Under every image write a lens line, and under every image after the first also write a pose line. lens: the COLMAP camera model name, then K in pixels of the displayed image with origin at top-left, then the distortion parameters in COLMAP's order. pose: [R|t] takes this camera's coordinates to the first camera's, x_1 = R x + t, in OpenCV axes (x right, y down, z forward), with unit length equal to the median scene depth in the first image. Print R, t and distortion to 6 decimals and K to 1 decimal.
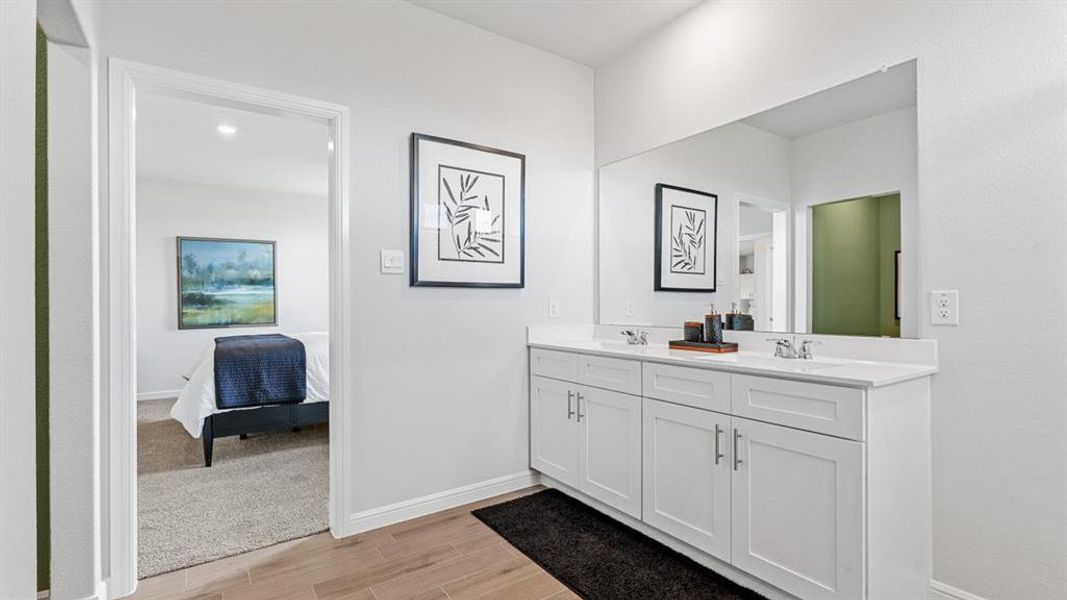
lens RADIAL K [[482.4, 0, 534.0], [0, 482.4, 304.2], [0, 0, 1]] dist [-0.000085, 0.000397]
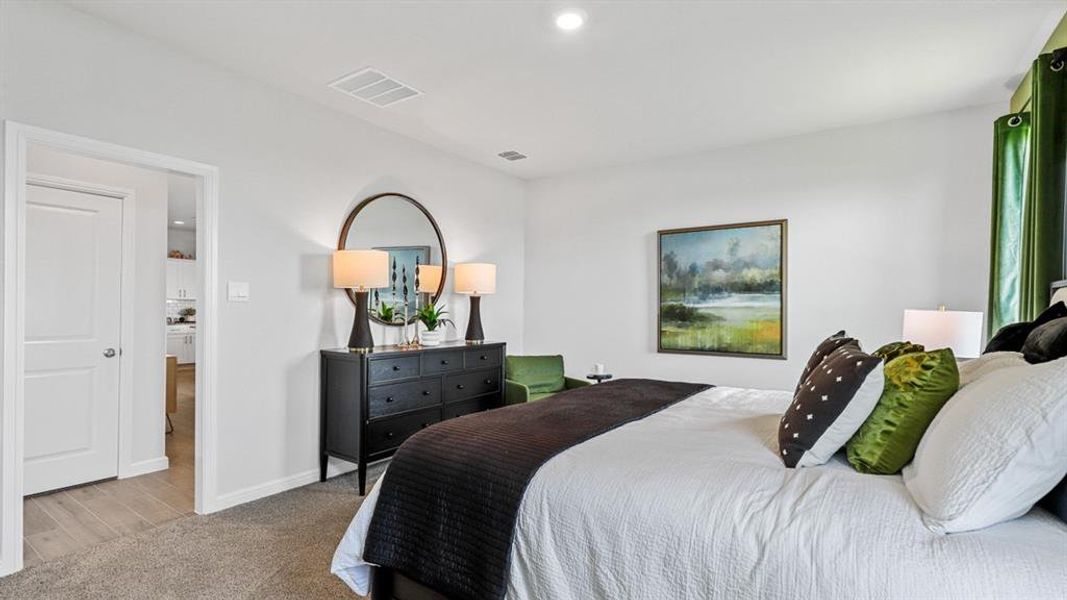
lens RADIAL K [[482.4, 0, 534.0], [0, 482.4, 304.2], [0, 0, 1]] dist [-0.000085, 0.000397]
pose [[0.342228, 0.003064, -0.939612, -0.083719], [-0.021188, 0.999766, -0.004457, -0.016096], [0.939378, 0.021434, 0.342212, 0.533967]]
